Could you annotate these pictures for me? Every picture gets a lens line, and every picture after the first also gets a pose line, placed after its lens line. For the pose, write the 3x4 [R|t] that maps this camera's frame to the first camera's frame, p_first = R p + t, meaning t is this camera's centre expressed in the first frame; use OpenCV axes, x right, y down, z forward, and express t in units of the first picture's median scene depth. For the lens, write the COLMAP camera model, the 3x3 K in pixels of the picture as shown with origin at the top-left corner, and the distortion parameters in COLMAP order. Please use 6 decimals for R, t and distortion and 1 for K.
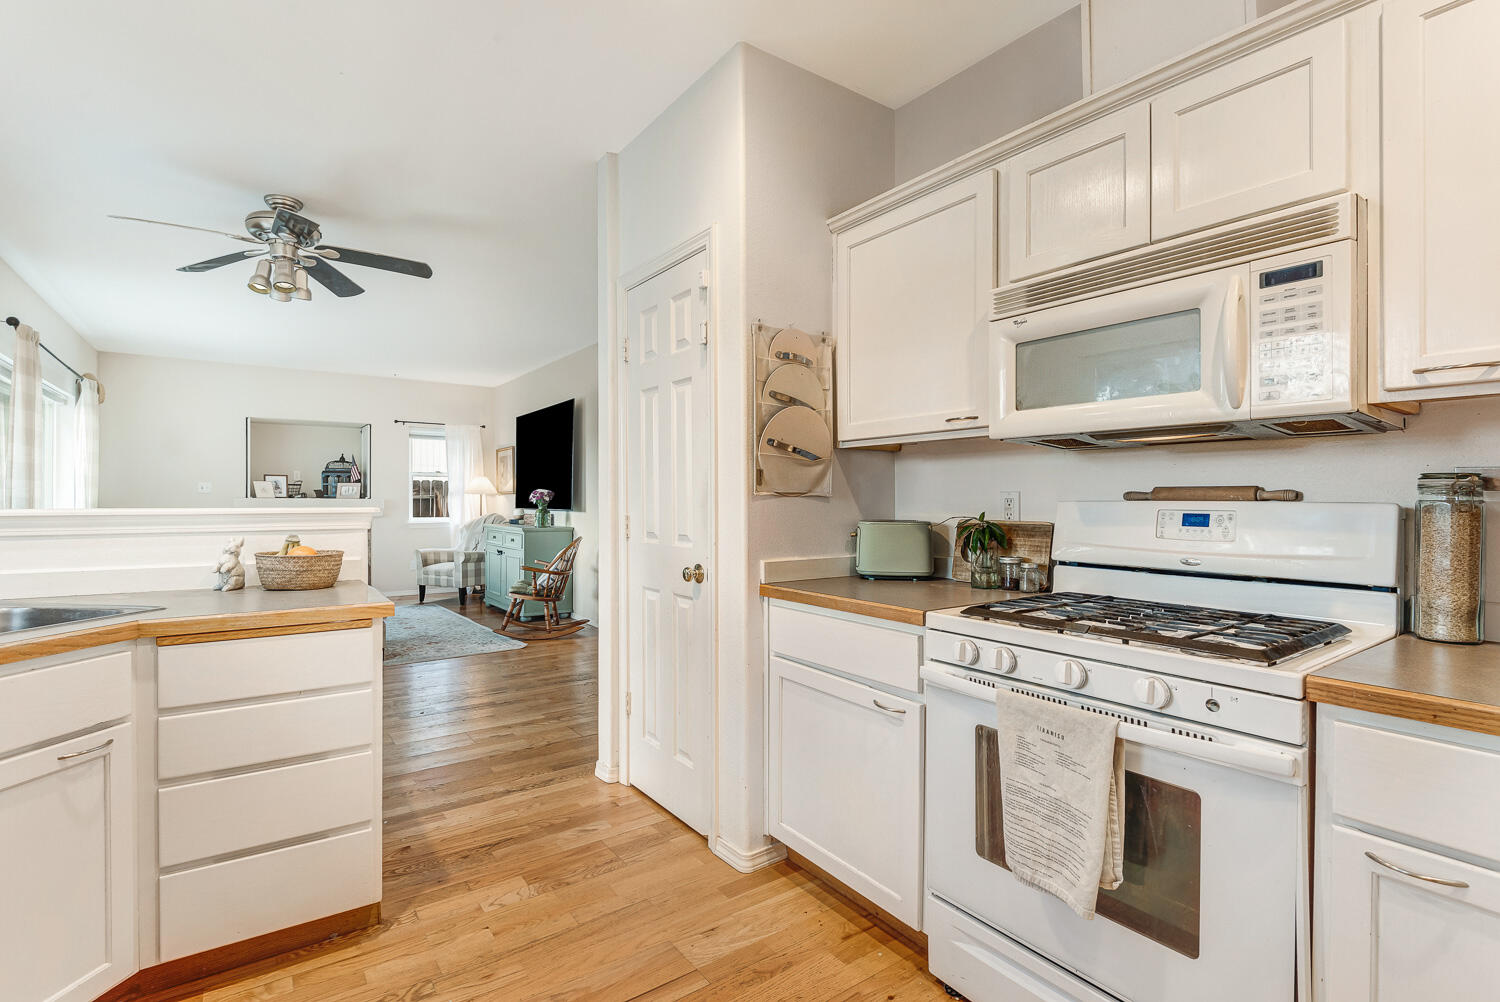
lens RADIAL K [[702.1, 0, 736.4], [0, 702.1, 496.0], [0, 0, 1]] dist [0.012996, -0.009146]
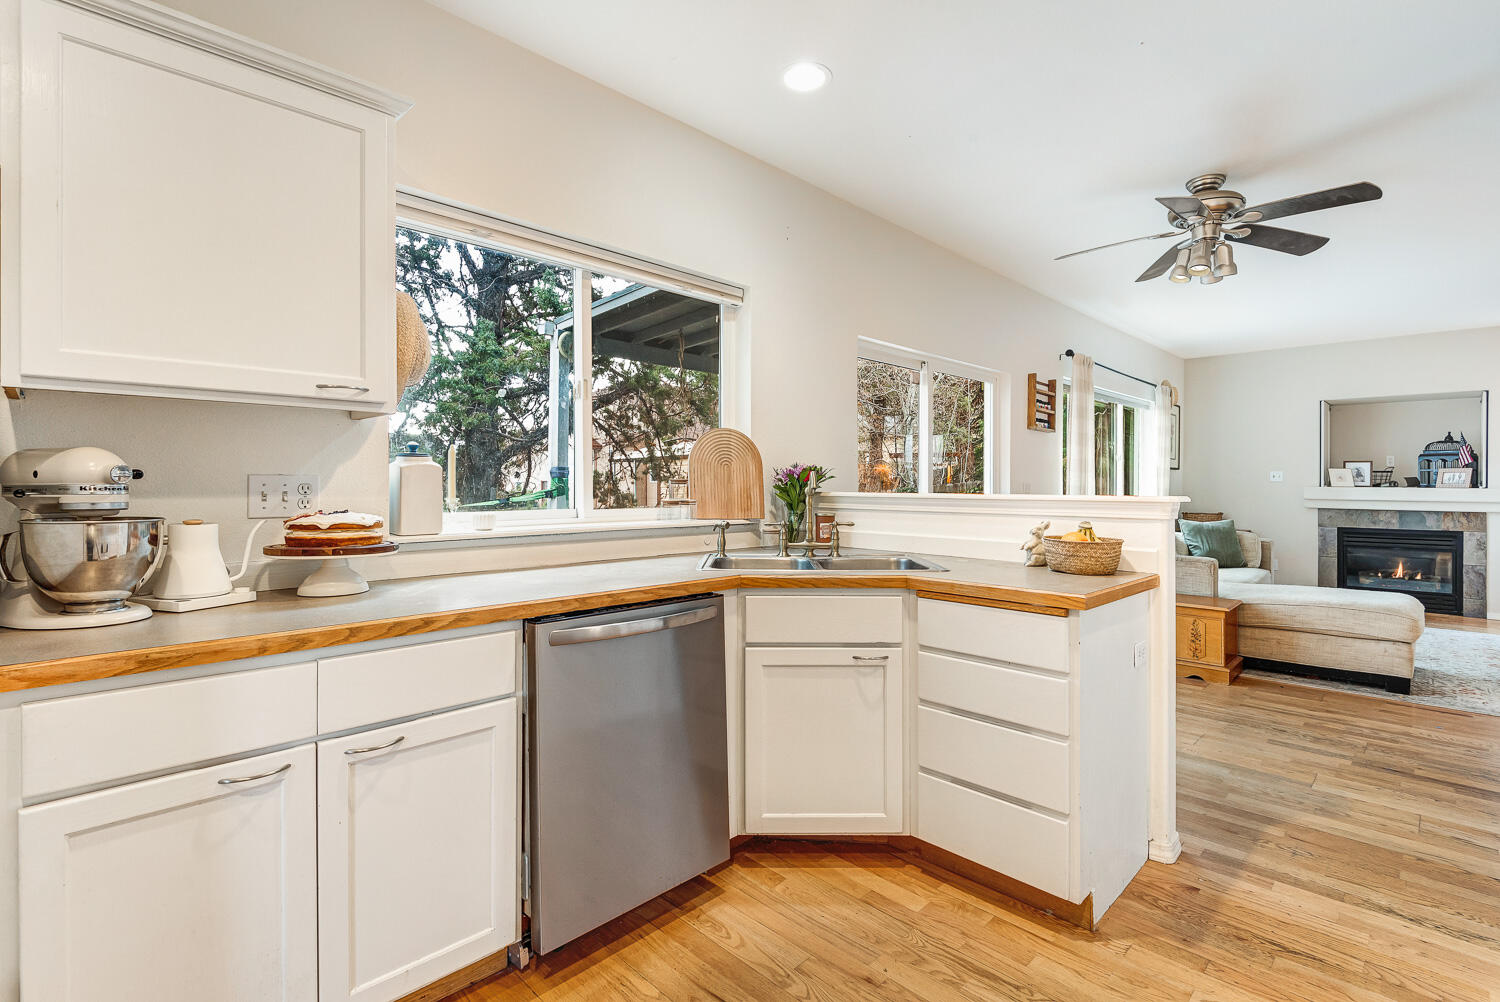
lens RADIAL K [[702.1, 0, 769.5], [0, 702.1, 485.3], [0, 0, 1]] dist [0.012996, -0.009146]
pose [[0.192120, 0.001122, -0.981371, 0.276234], [-0.000709, 0.999999, 0.001005, 0.001594], [0.981371, 0.000502, 0.192121, 0.310454]]
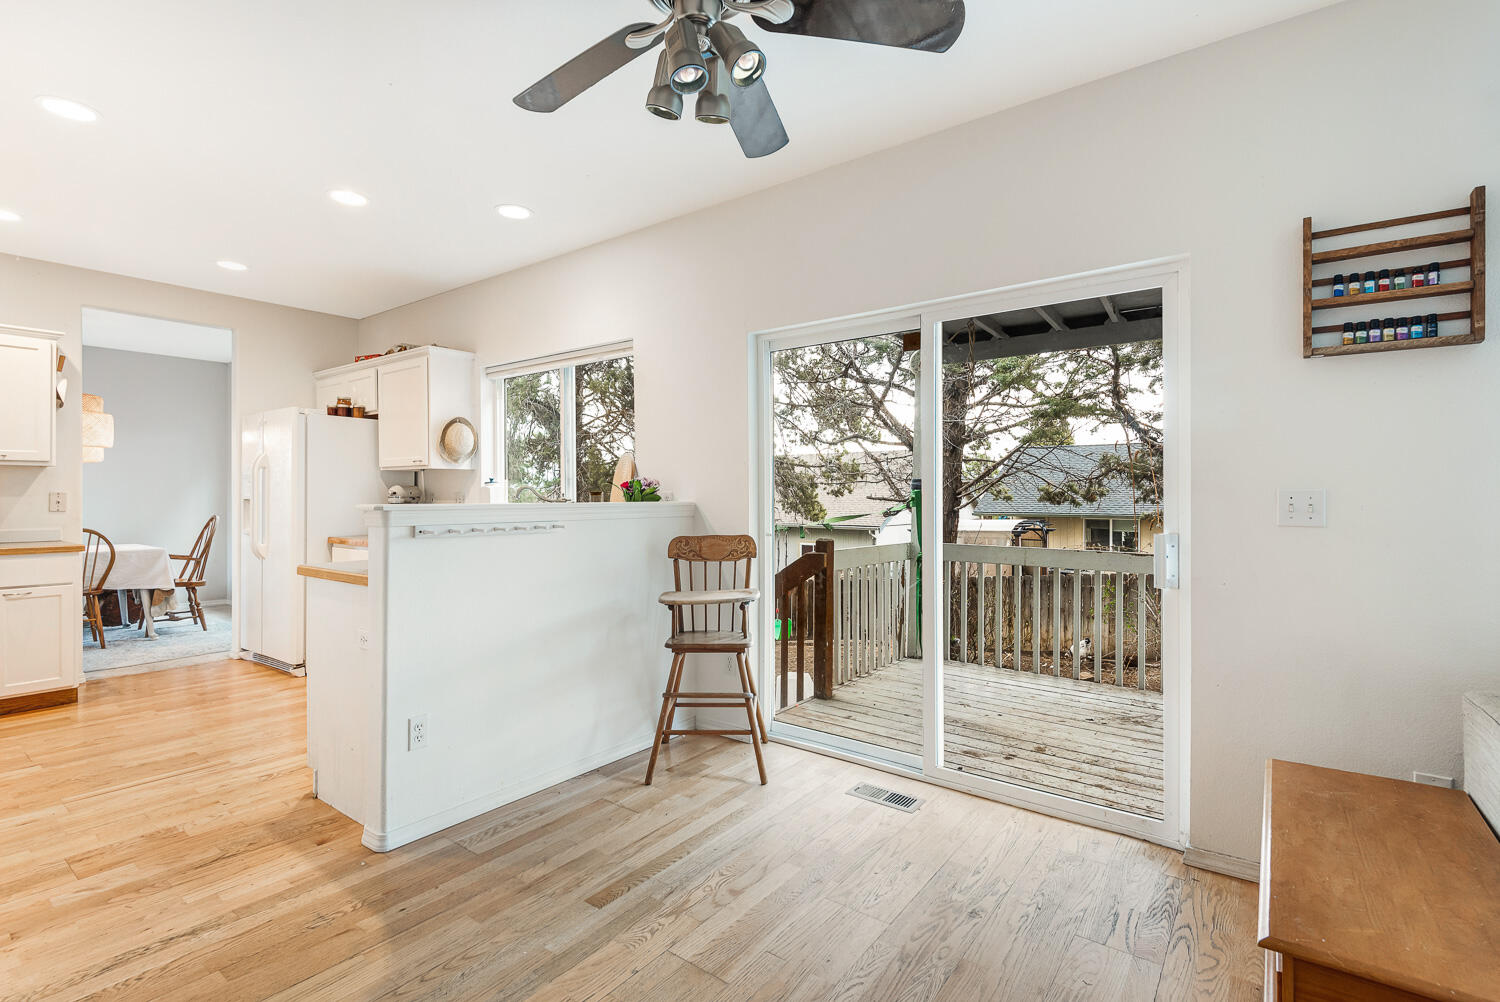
lens RADIAL K [[702.1, 0, 737.4], [0, 702.1, 493.5], [0, 0, 1]] dist [0.012996, -0.009146]
pose [[-0.953001, 0.000067, -0.302966, -0.711661], [0.001303, 0.999992, -0.003876, 0.004921], [0.302963, -0.004088, -0.952993, 2.086058]]
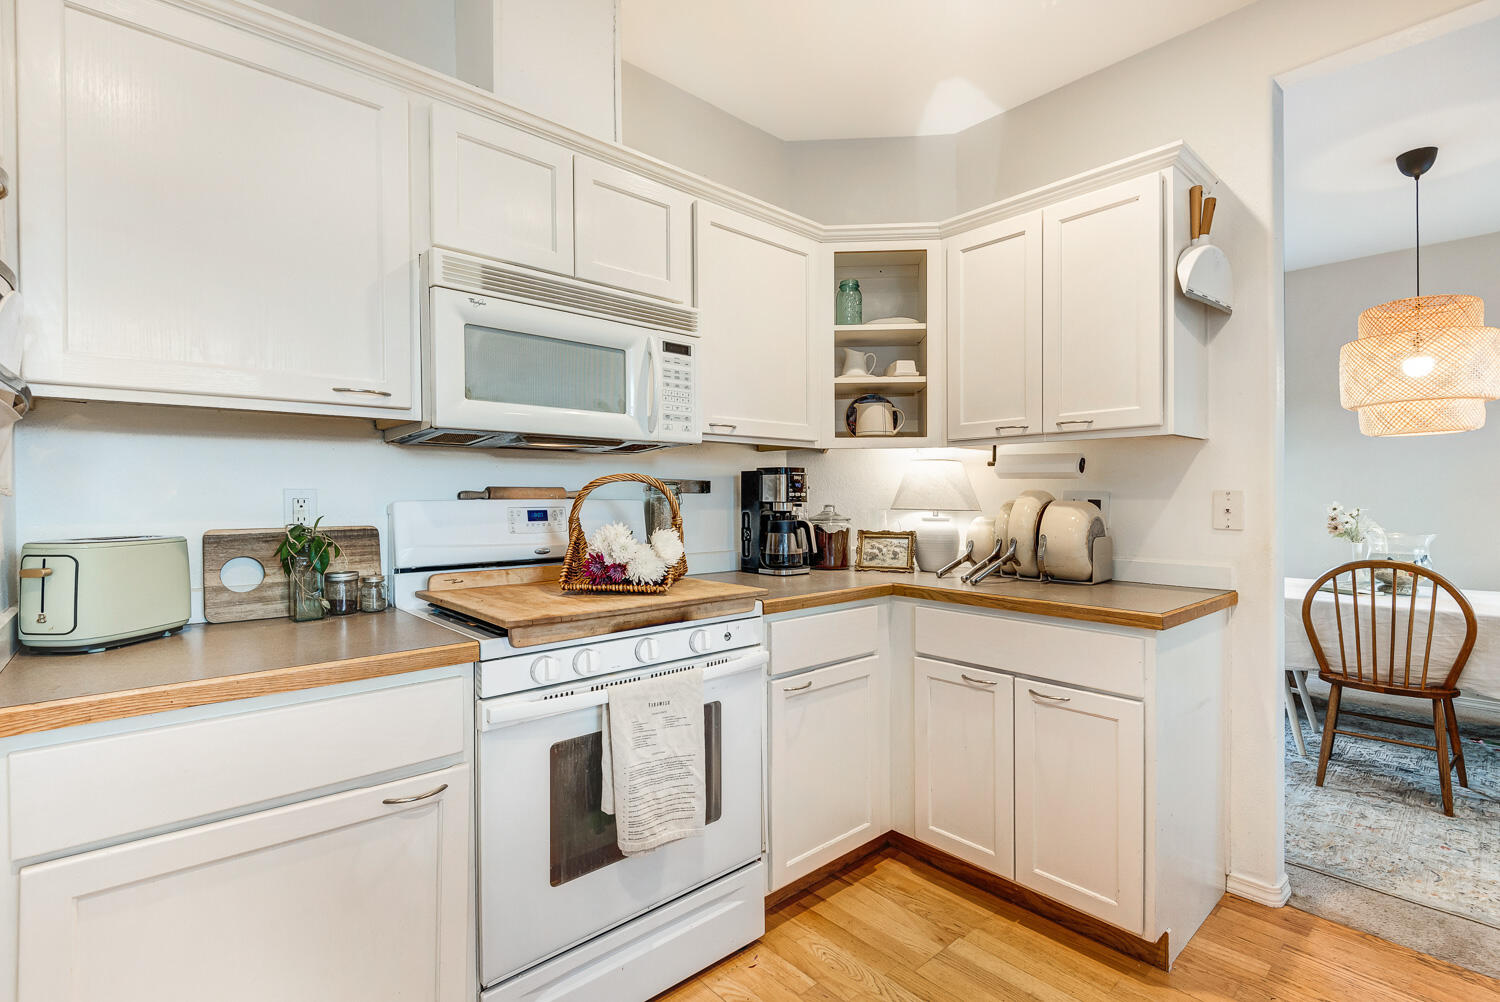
lens RADIAL K [[702.1, 0, 749.8], [0, 702.1, 496.7], [0, 0, 1]] dist [0.012996, -0.009146]
pose [[-0.128880, -0.002737, 0.991656, -0.408285], [-0.001132, 0.999996, 0.002613, -0.000718], [-0.991660, -0.000786, -0.128882, 0.588122]]
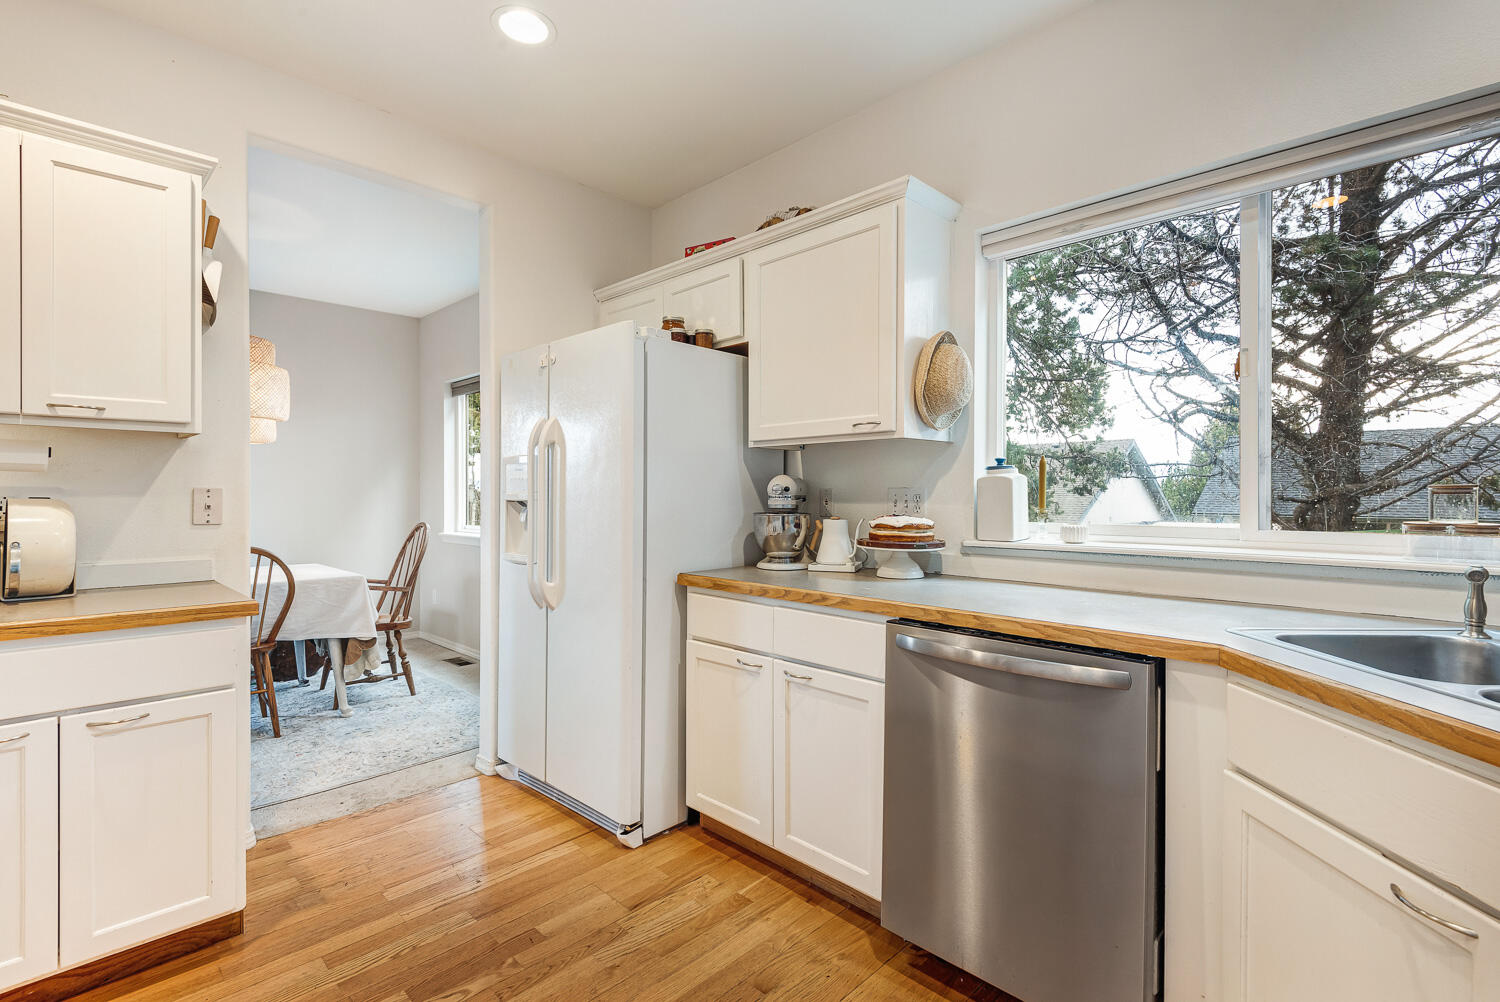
lens RADIAL K [[702.1, 0, 745.7], [0, 702.1, 493.0], [0, 0, 1]] dist [0.012996, -0.009146]
pose [[-0.984208, -0.000629, -0.177016, -0.161218], [-0.000427, 0.999999, -0.001178, 0.000678], [0.177017, -0.001083, -0.984207, 0.933789]]
